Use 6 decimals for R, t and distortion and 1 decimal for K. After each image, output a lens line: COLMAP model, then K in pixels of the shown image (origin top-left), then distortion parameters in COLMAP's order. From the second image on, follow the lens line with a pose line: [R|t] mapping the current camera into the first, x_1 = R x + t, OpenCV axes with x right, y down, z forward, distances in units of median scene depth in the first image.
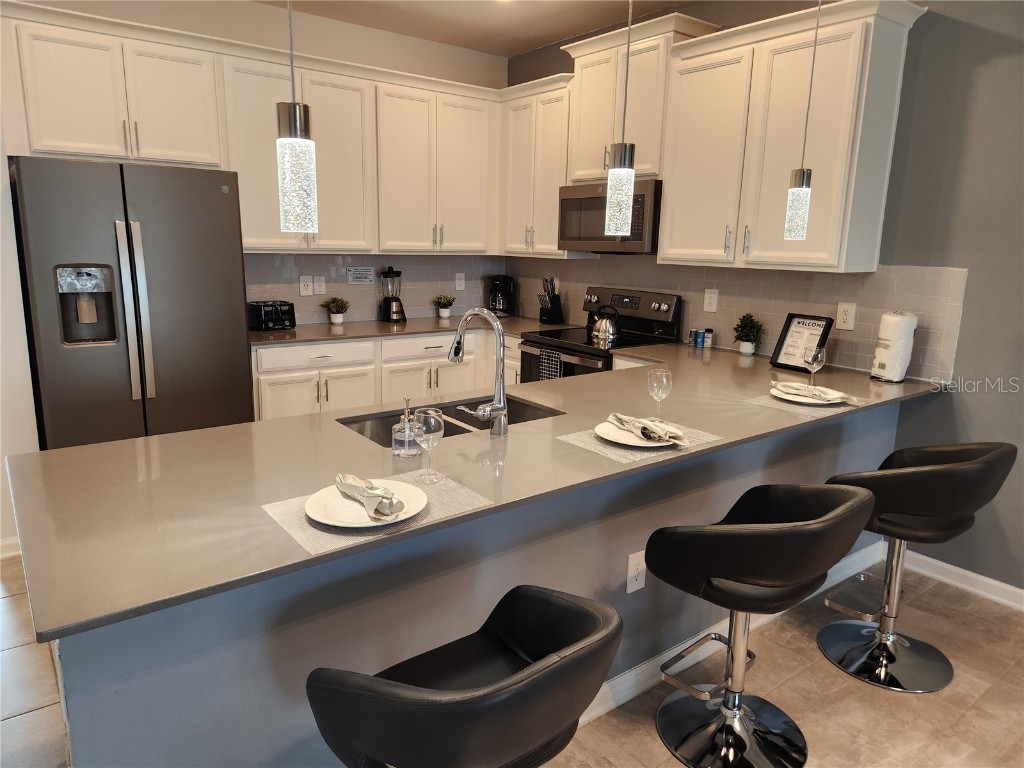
lens RADIAL K [[698.8, 0, 509.5], [0, 698.8, 382.8], [0, 0, 1]] dist [0.003385, 0.001082]
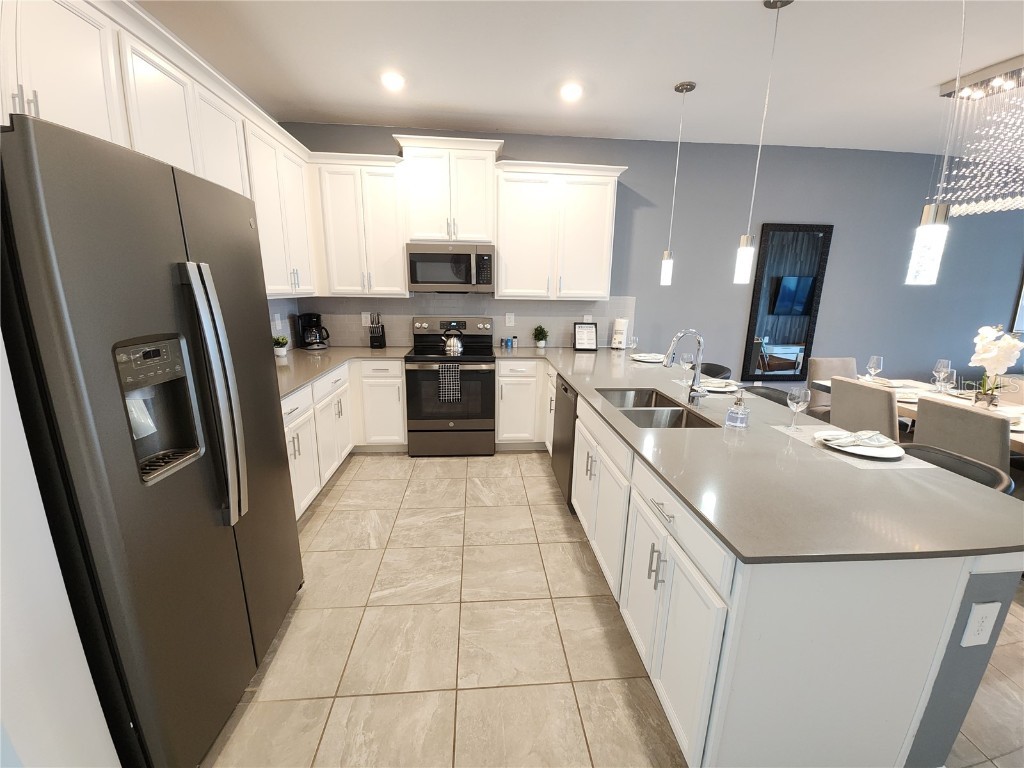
lens RADIAL K [[414.0, 0, 510.0], [0, 414.0, 386.1], [0, 0, 1]] dist [-0.014390, -0.001417]
pose [[0.519217, -0.204016, 0.829935, -0.562521], [0.166885, 0.976598, 0.135664, -0.093530], [-0.838191, 0.068064, 0.541113, 0.450773]]
